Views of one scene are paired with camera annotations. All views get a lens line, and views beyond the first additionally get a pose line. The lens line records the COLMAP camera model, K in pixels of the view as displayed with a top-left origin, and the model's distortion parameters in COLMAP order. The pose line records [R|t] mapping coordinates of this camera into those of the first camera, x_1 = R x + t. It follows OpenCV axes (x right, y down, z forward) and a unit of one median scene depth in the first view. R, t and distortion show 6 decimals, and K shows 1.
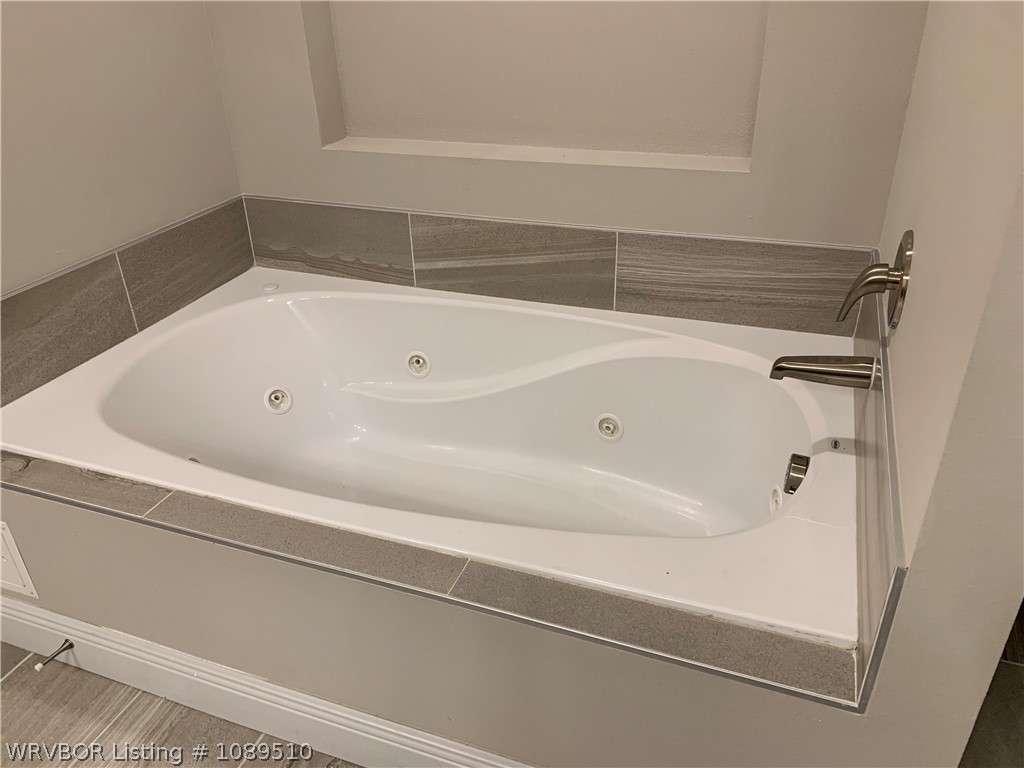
lens RADIAL K [[776.3, 0, 512.0], [0, 776.3, 384.0], [0, 0, 1]] dist [0.061261, -0.001775]
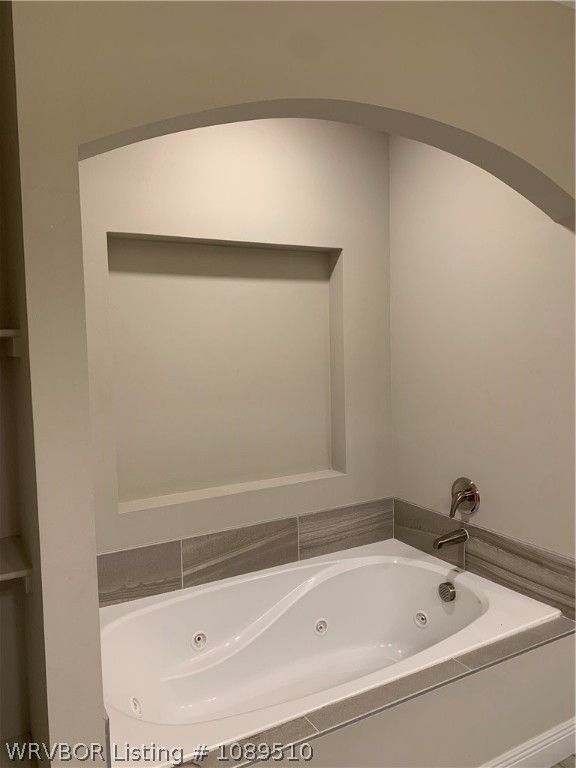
lens RADIAL K [[582.3, 0, 288.0], [0, 582.3, 384.0], [0, 0, 1]] dist [0.061261, -0.001775]
pose [[0.642785, -0.039660, 0.765019, -0.942695], [0.377121, 0.885644, -0.270952, -0.100512], [-0.666788, 0.462669, 0.584235, 0.018314]]
